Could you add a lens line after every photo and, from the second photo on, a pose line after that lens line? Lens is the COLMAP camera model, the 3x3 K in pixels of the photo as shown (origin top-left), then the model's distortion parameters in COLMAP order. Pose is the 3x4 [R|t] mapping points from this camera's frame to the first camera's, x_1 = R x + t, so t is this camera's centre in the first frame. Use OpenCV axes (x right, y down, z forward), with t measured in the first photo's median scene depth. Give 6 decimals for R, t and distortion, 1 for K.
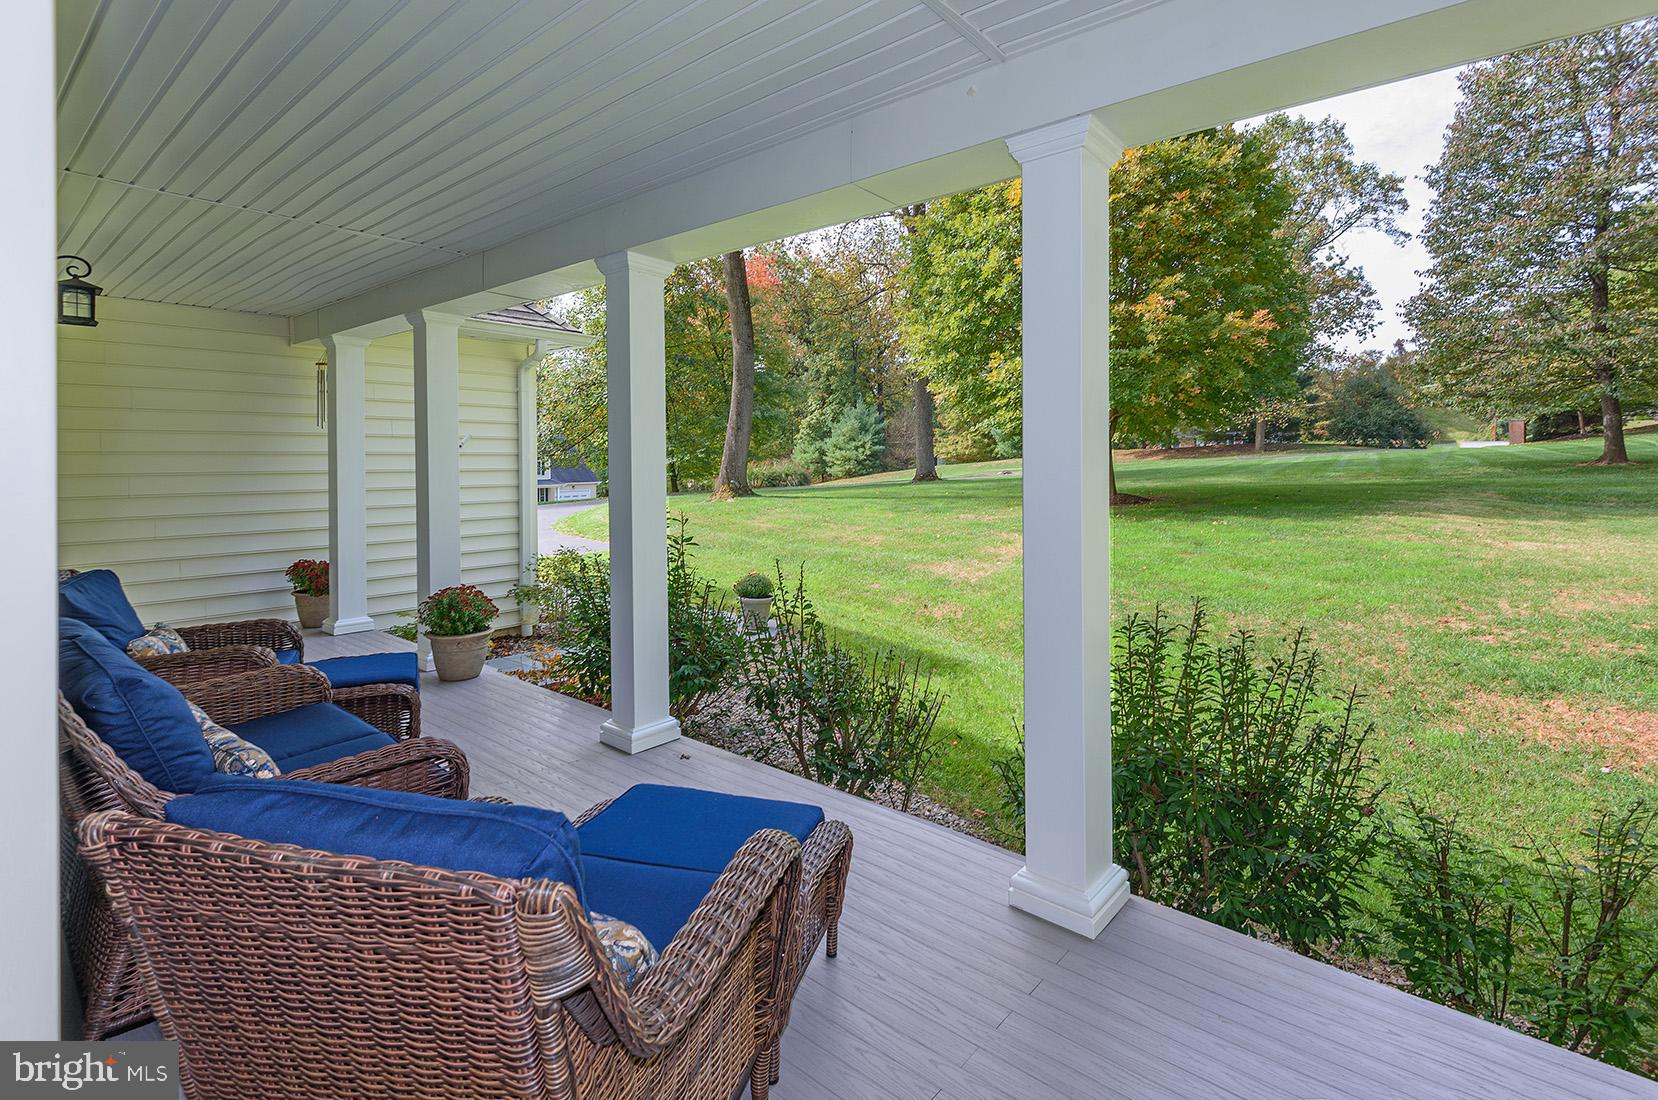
lens RADIAL K [[743.3, 0, 829.0], [0, 743.3, 550.0], [0, 0, 1]] dist [0.000303, -0.000003]
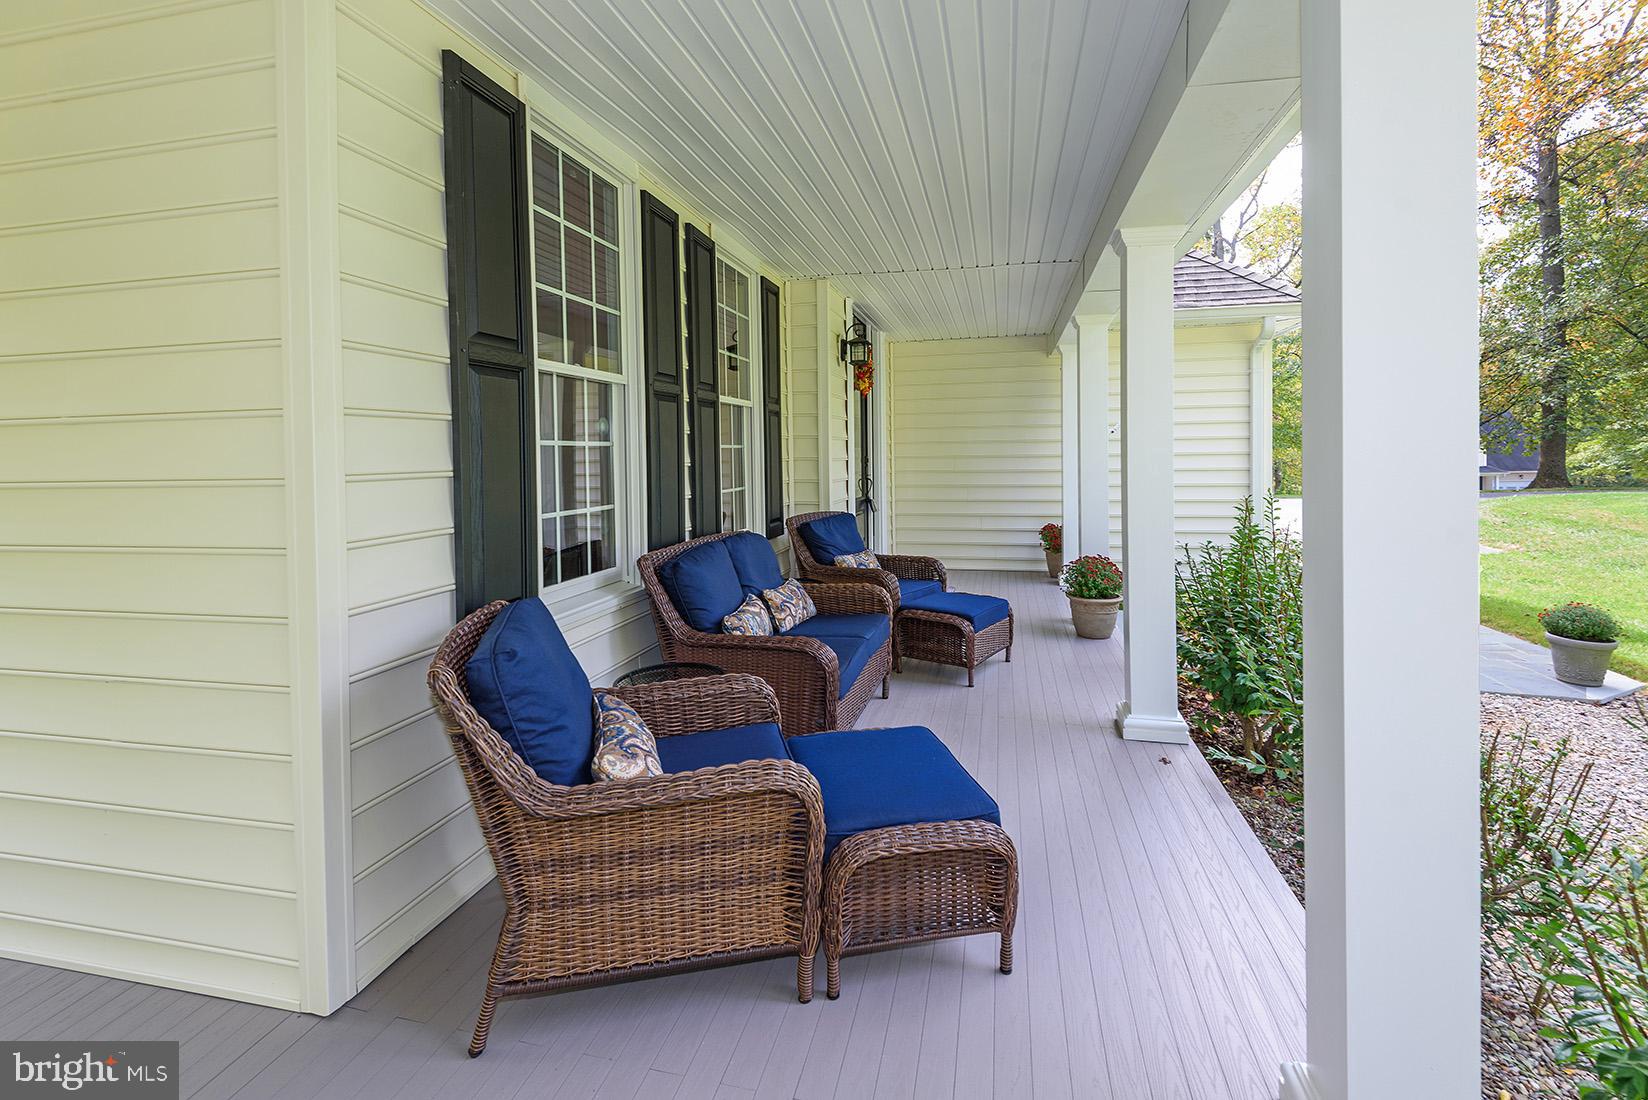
lens RADIAL K [[738.8, 0, 824.0], [0, 738.8, 550.0], [0, 0, 1]] dist [0.000303, -0.000003]
pose [[0.424697, 0.126177, -0.896500, 0.256466], [-0.093743, 0.991046, 0.095075, -0.025314], [0.900469, 0.043663, 0.432723, 0.097786]]
